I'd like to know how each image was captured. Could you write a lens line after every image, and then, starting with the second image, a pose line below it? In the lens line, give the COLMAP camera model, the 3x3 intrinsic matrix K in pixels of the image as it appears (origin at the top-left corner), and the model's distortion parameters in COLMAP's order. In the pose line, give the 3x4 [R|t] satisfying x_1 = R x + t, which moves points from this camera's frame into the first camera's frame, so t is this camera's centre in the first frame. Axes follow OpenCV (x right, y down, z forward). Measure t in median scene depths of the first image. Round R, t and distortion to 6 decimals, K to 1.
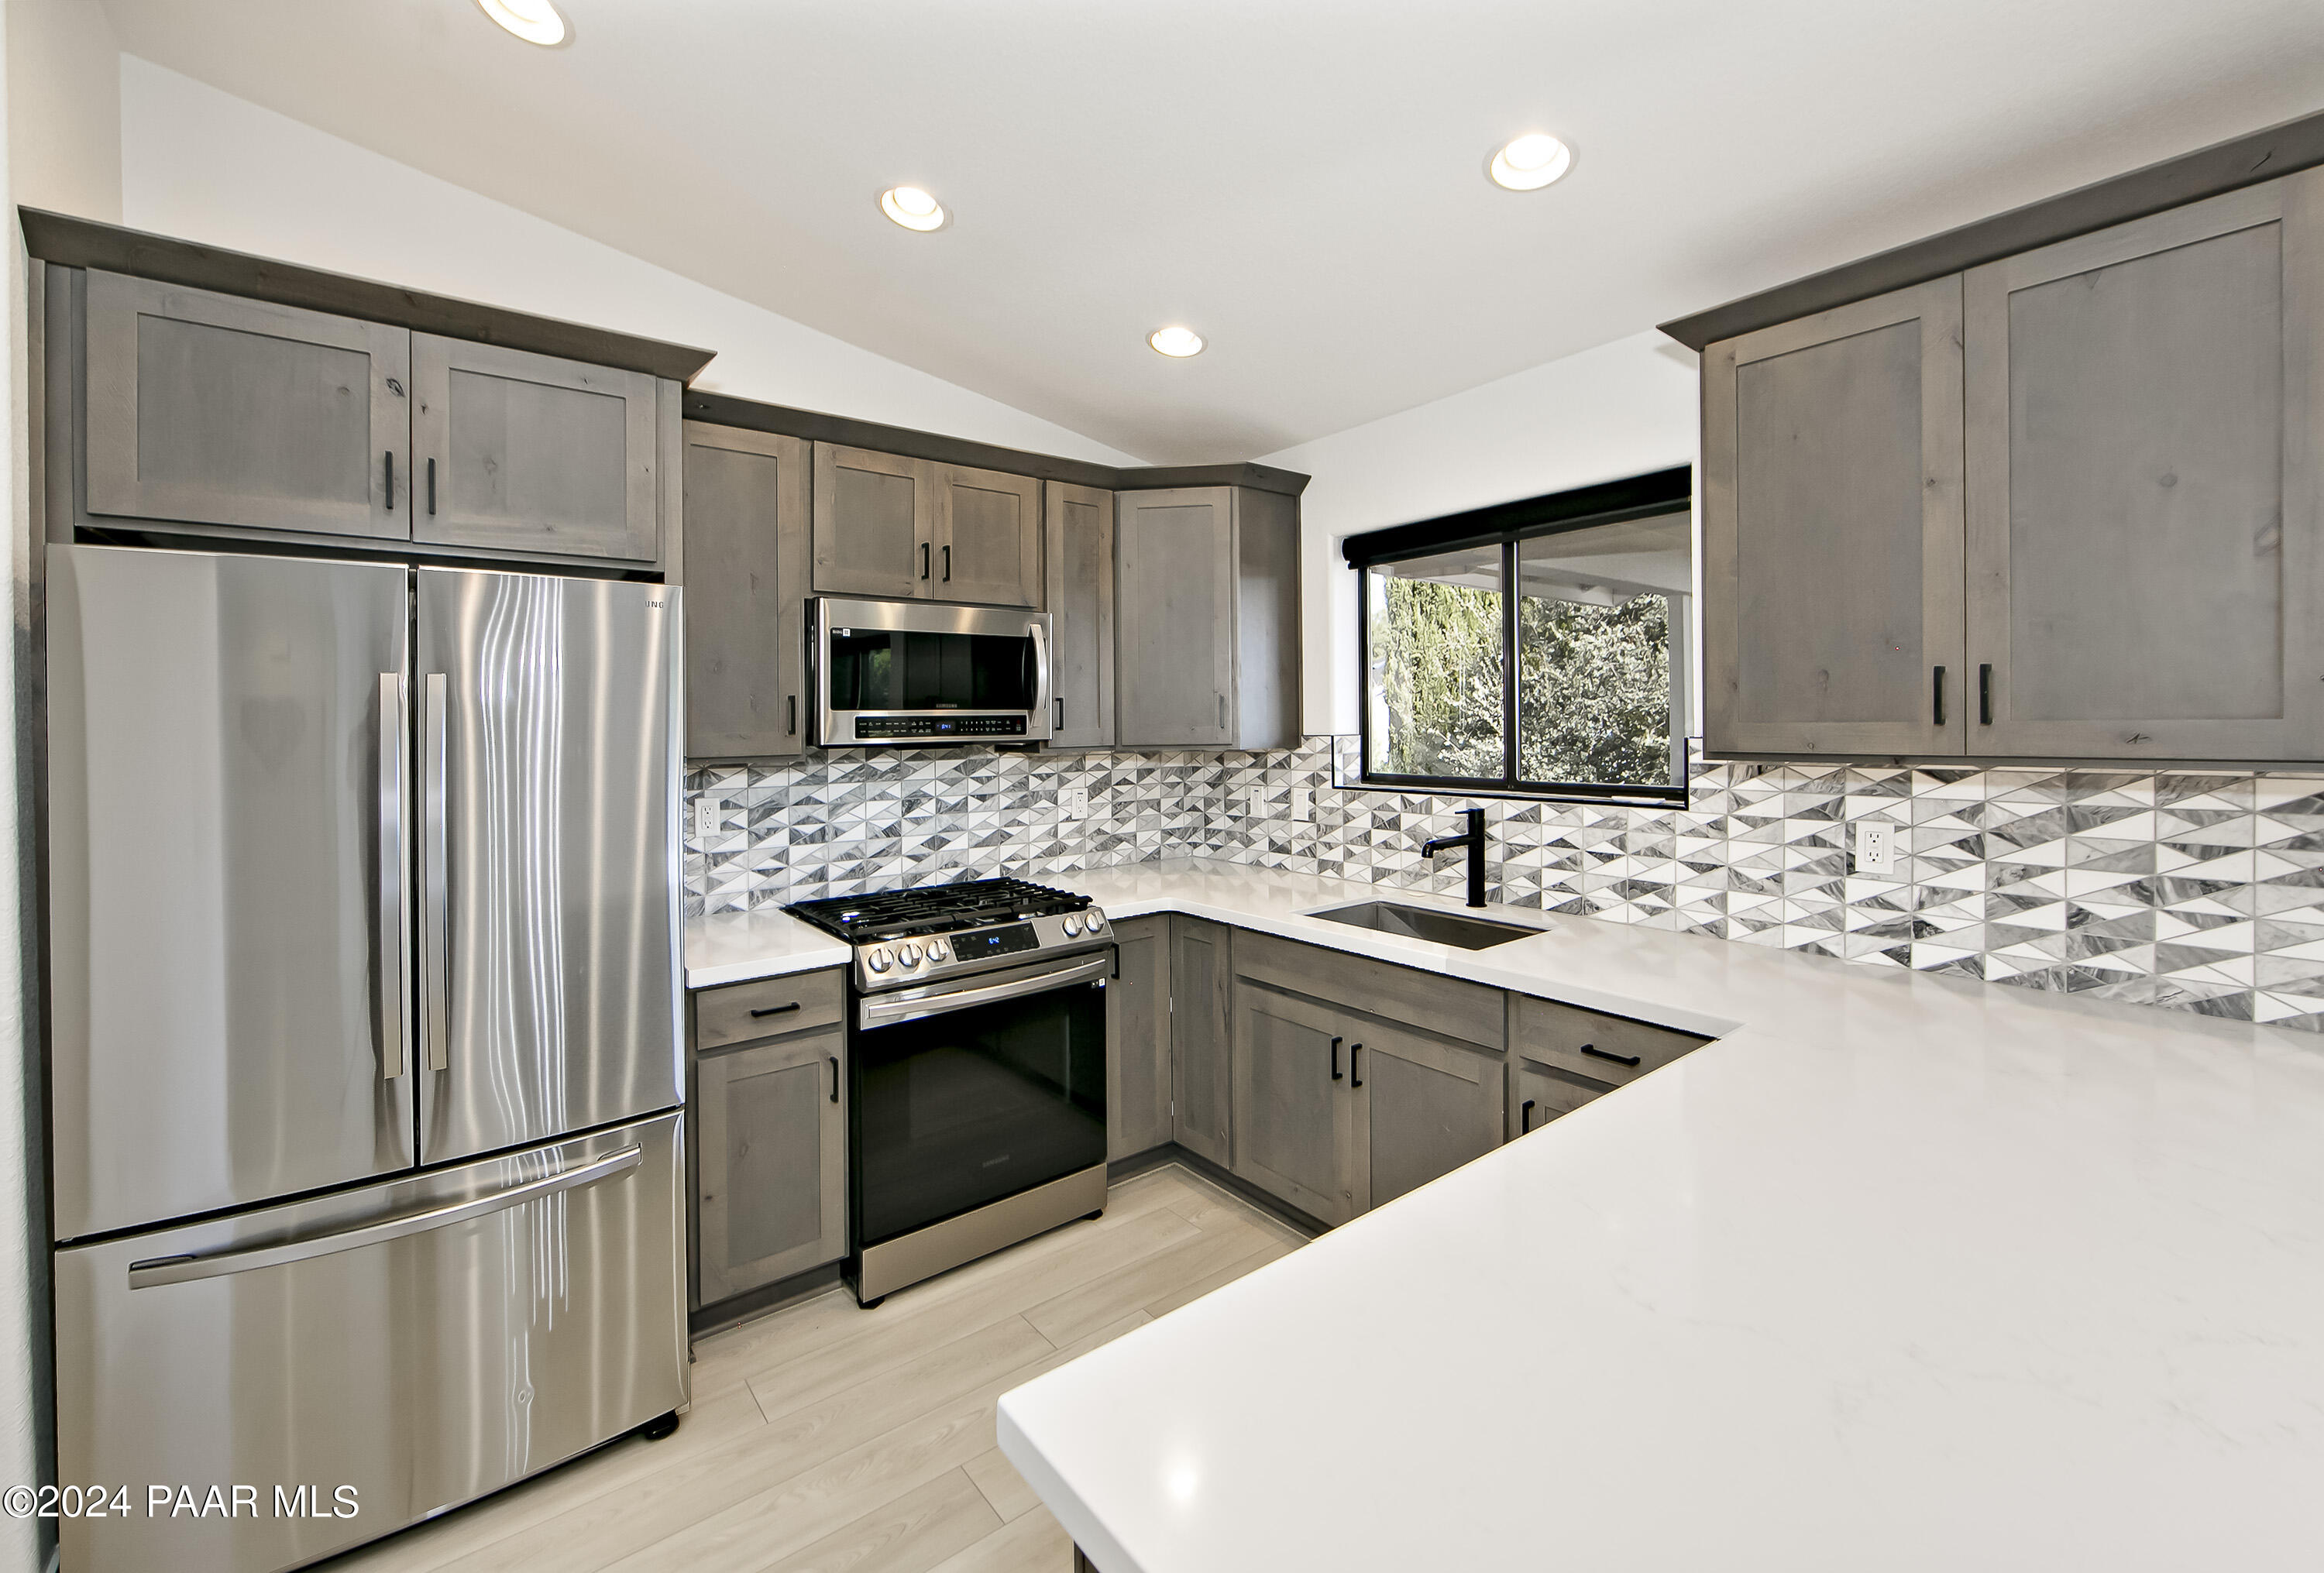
lens RADIAL K [[950.1, 0, 1096.1], [0, 950.1, 713.4], [0, 0, 1]] dist [-0.001693, 0.000237]
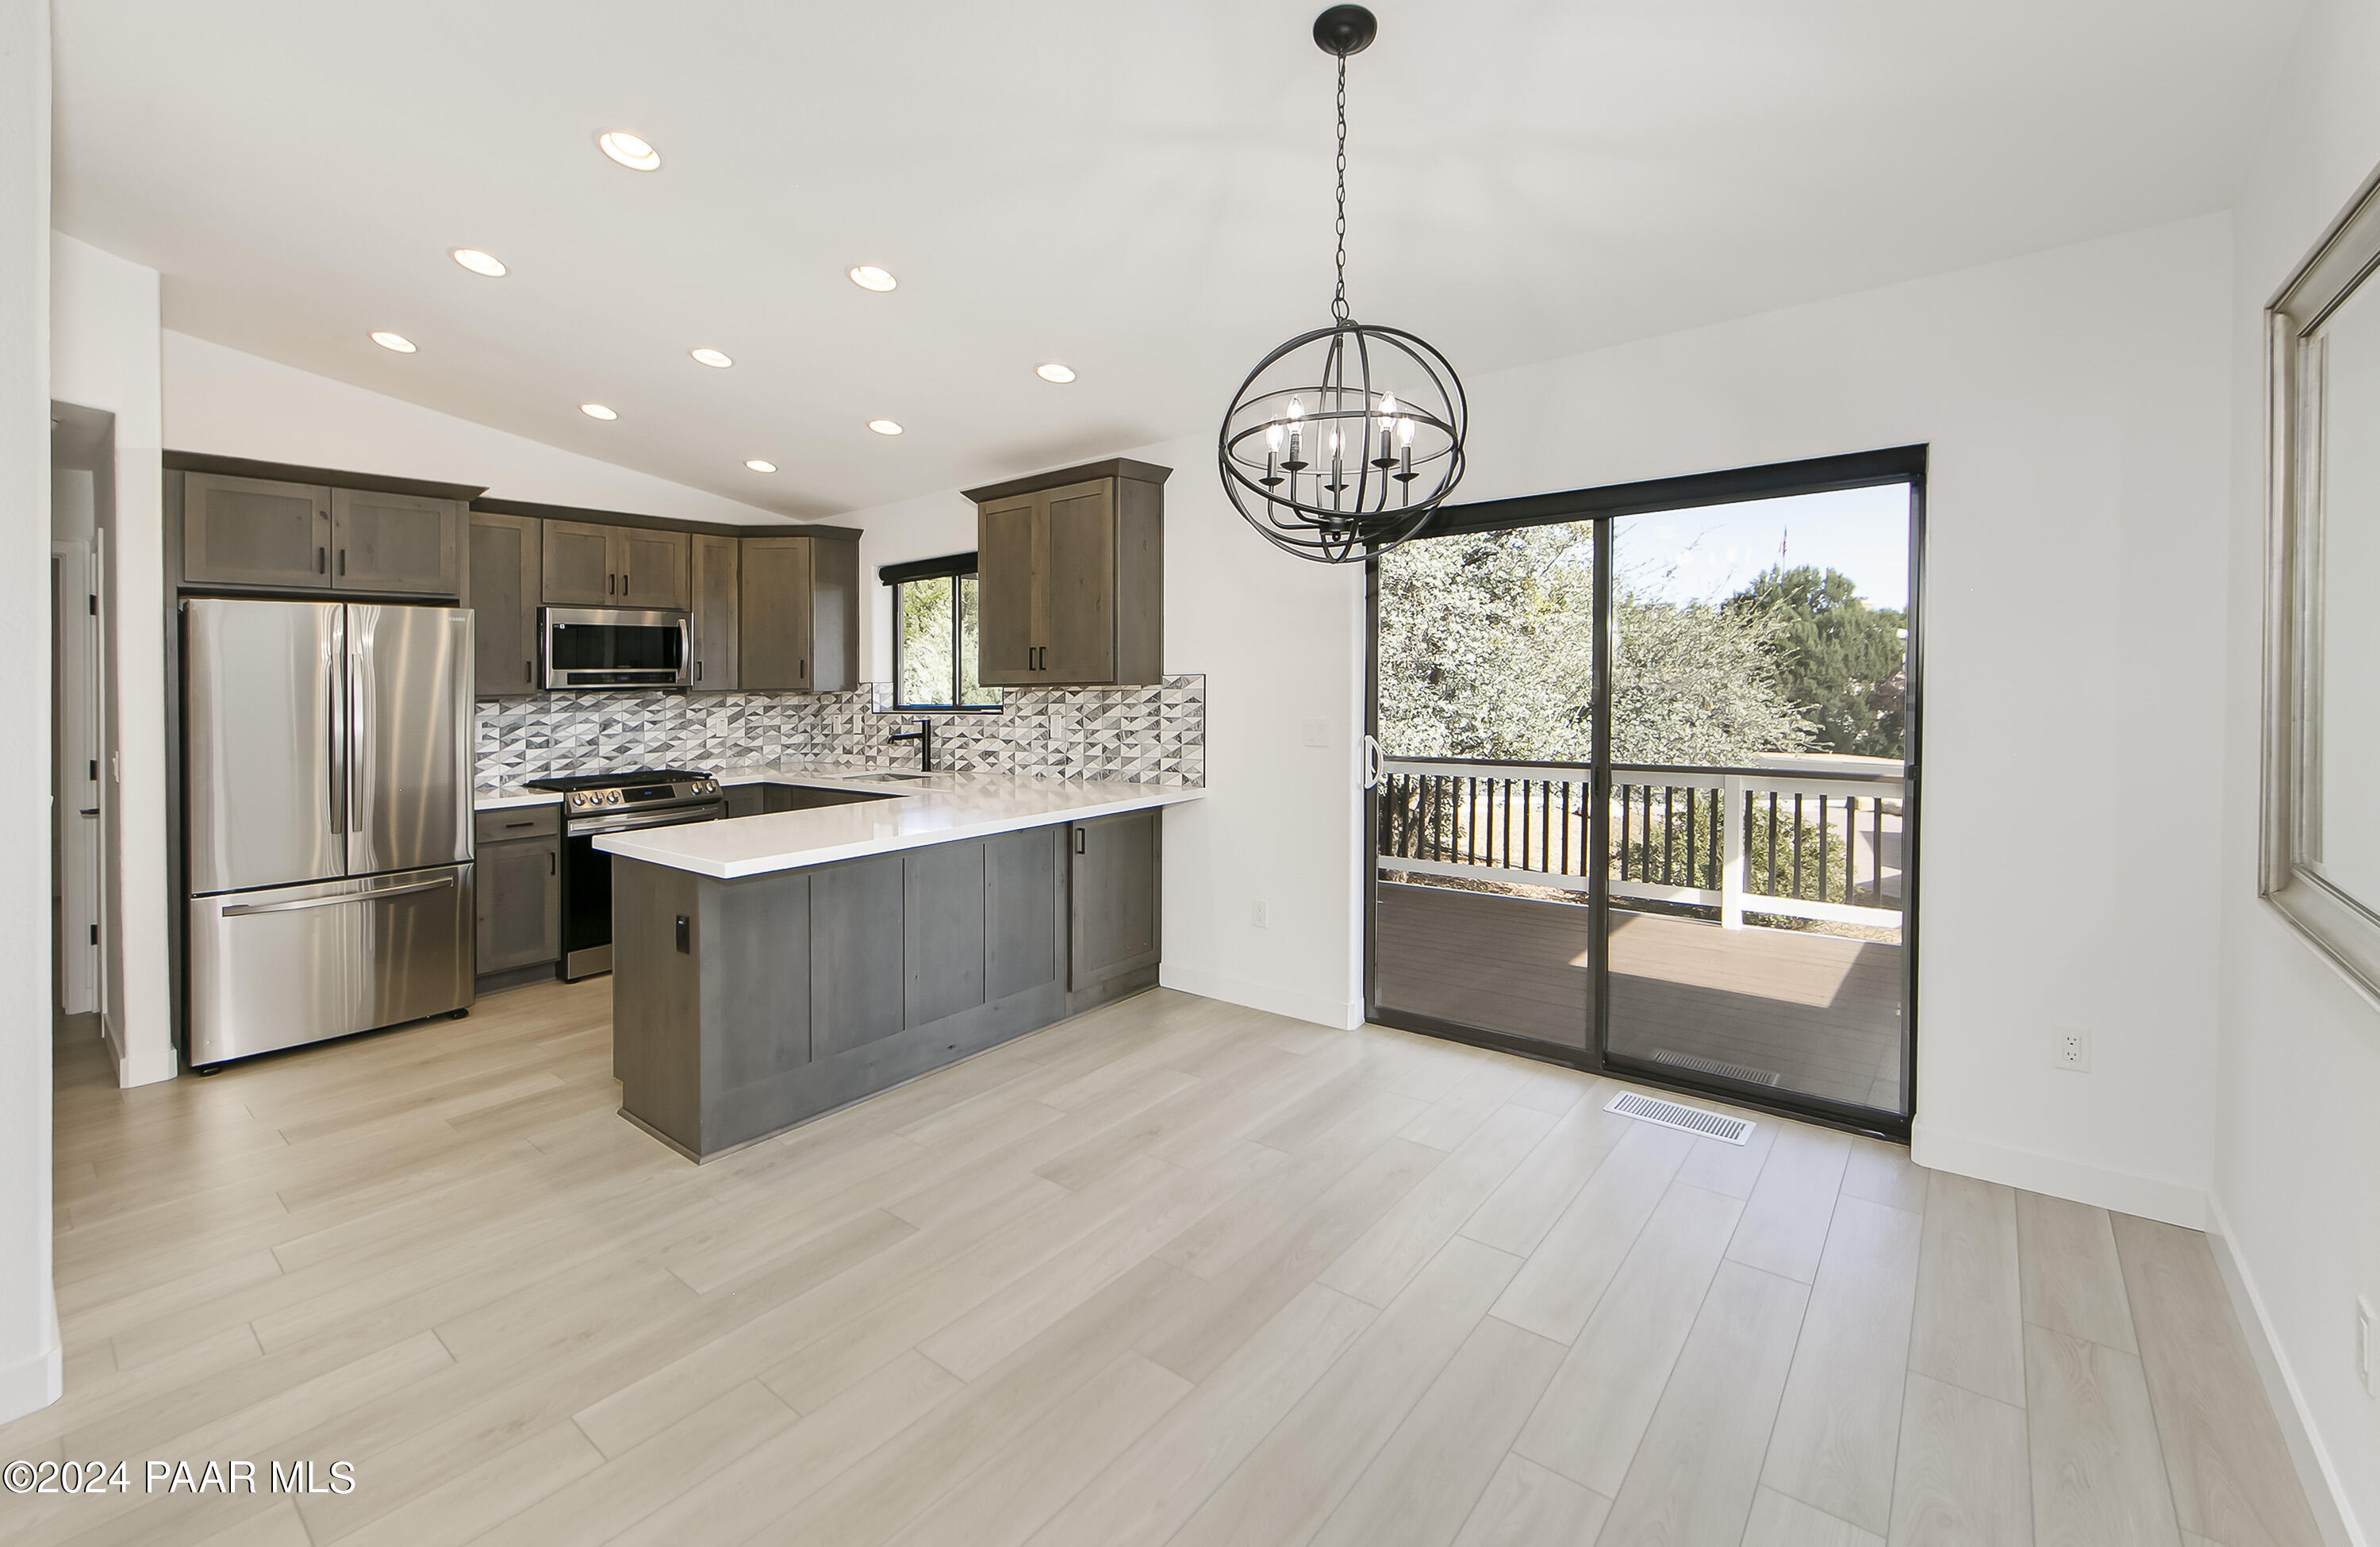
lens RADIAL K [[996.5, 0, 1085.7], [0, 996.5, 650.6], [0, 0, 1]] dist [0.000631, 0.000201]
pose [[0.977274, -0.002654, 0.211961, 0.269936], [0.007938, 0.999678, -0.024083, 0.013060], [-0.211829, 0.025218, 0.976981, -0.929465]]
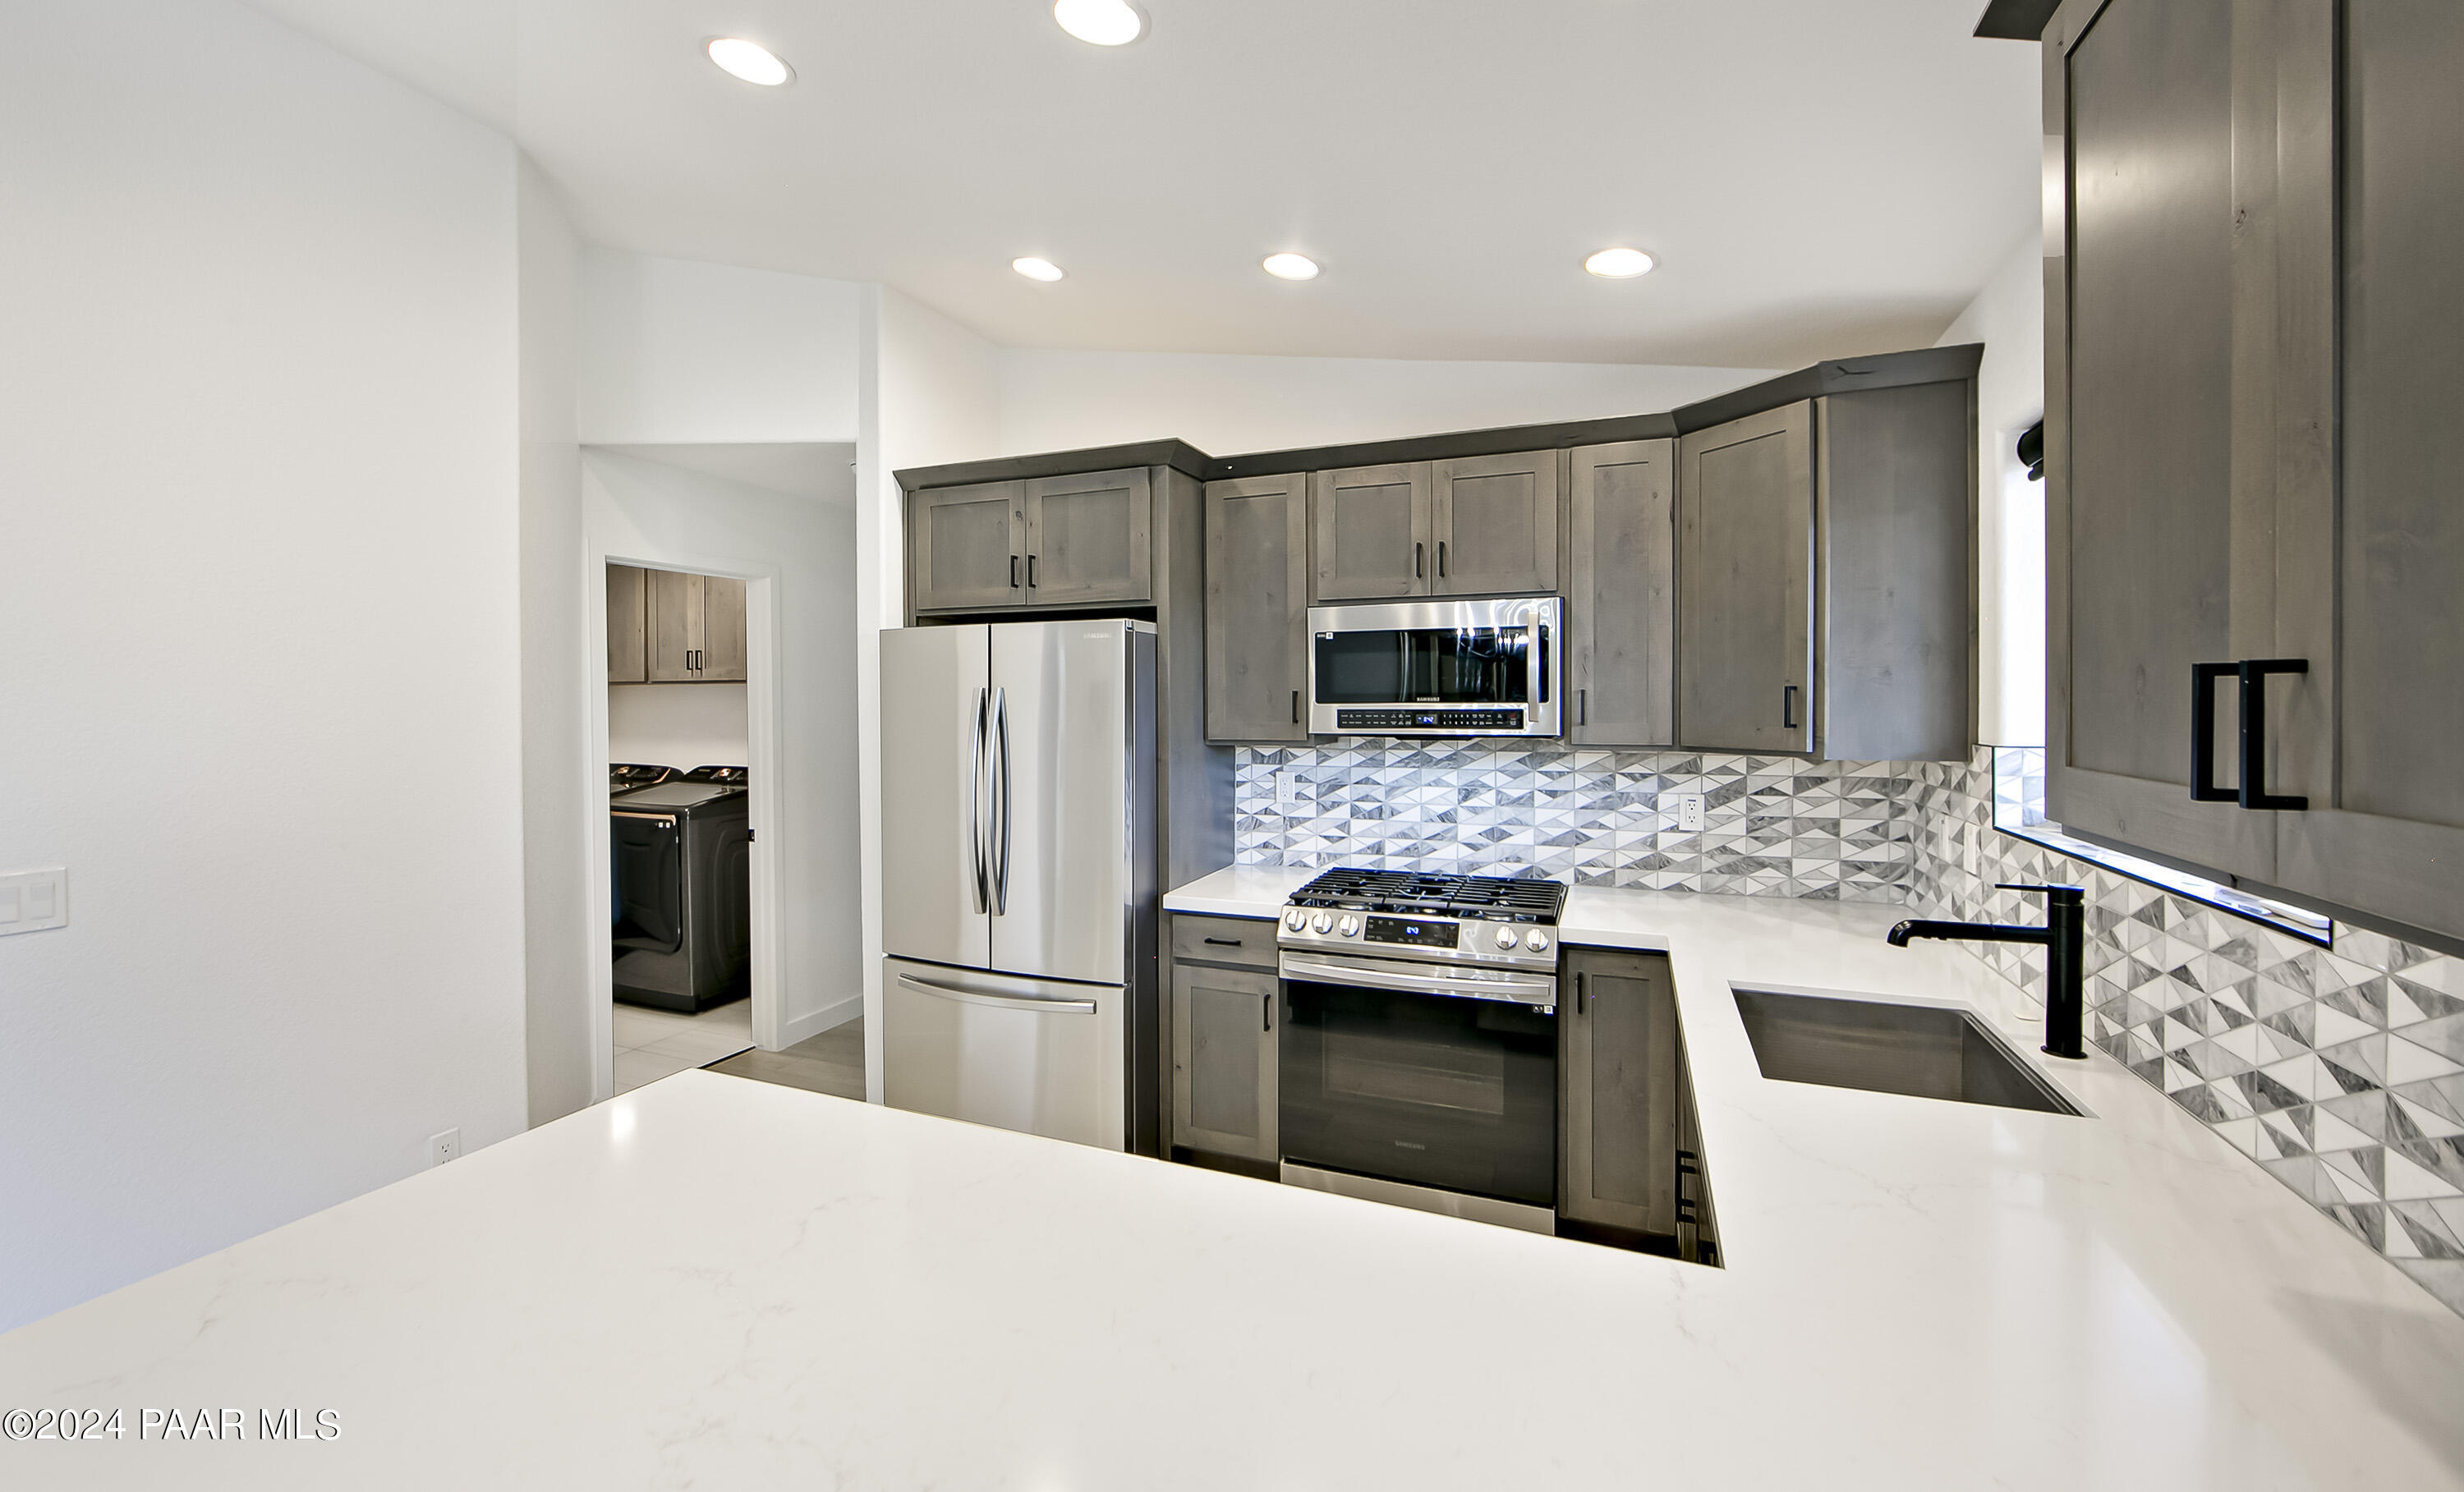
lens RADIAL K [[987.4, 0, 1225.9], [0, 987.4, 691.8], [0, 0, 1]] dist [0.000447, 0.000046]
pose [[0.532907, 0.003733, -0.846166, 0.591934], [0.007157, 0.999935, 0.008919, -0.025596], [0.846144, -0.010809, 0.532845, 0.229361]]
